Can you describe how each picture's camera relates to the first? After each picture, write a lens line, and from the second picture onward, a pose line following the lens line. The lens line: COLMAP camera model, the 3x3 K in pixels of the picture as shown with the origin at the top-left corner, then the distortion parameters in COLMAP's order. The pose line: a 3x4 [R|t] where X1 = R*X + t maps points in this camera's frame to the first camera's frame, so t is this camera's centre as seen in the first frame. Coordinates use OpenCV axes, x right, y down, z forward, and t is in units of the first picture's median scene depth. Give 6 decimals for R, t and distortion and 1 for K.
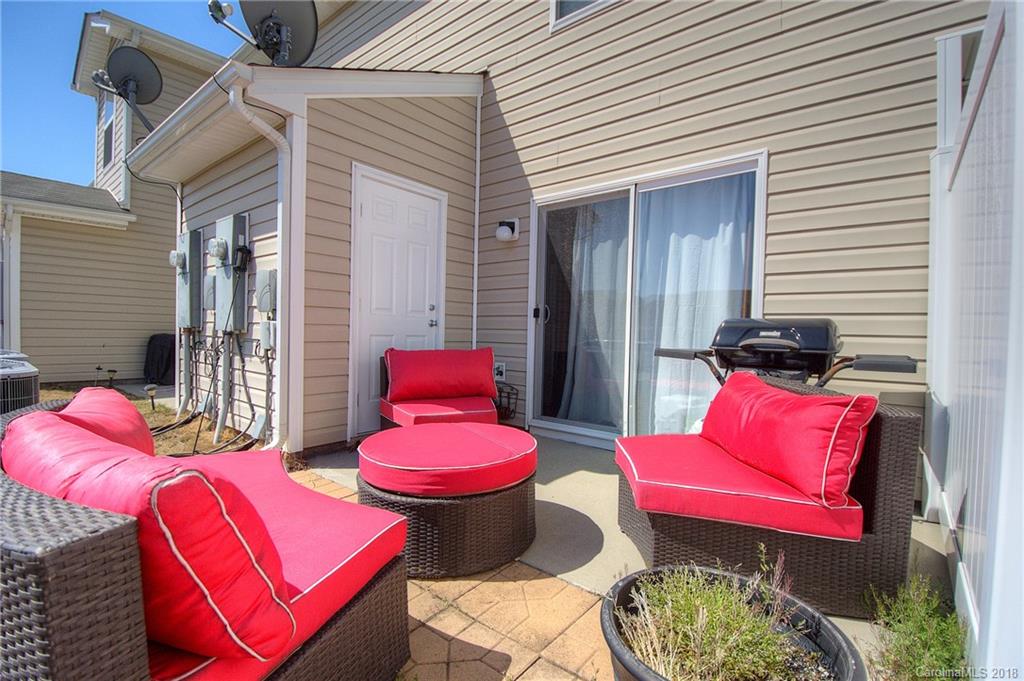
lens RADIAL K [[462.3, 0, 507.0], [0, 462.3, 339.2], [0, 0, 1]] dist [0.017687, -0.025120]
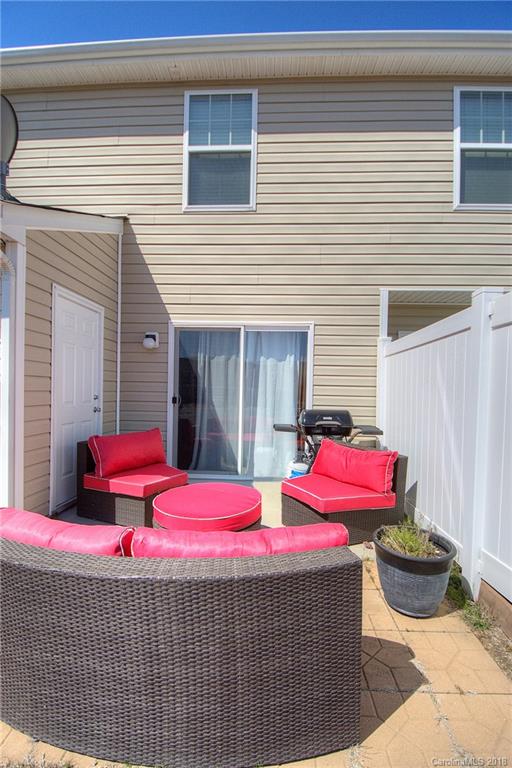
lens RADIAL K [[346.7, 0, 267.7], [0, 346.7, 396.9], [0, 0, 1]] dist [0.017687, -0.025120]
pose [[0.798700, -0.011881, 0.601612, -0.377459], [0.005815, 0.999911, 0.012027, -0.082221], [-0.601701, -0.006108, 0.798698, -0.054402]]
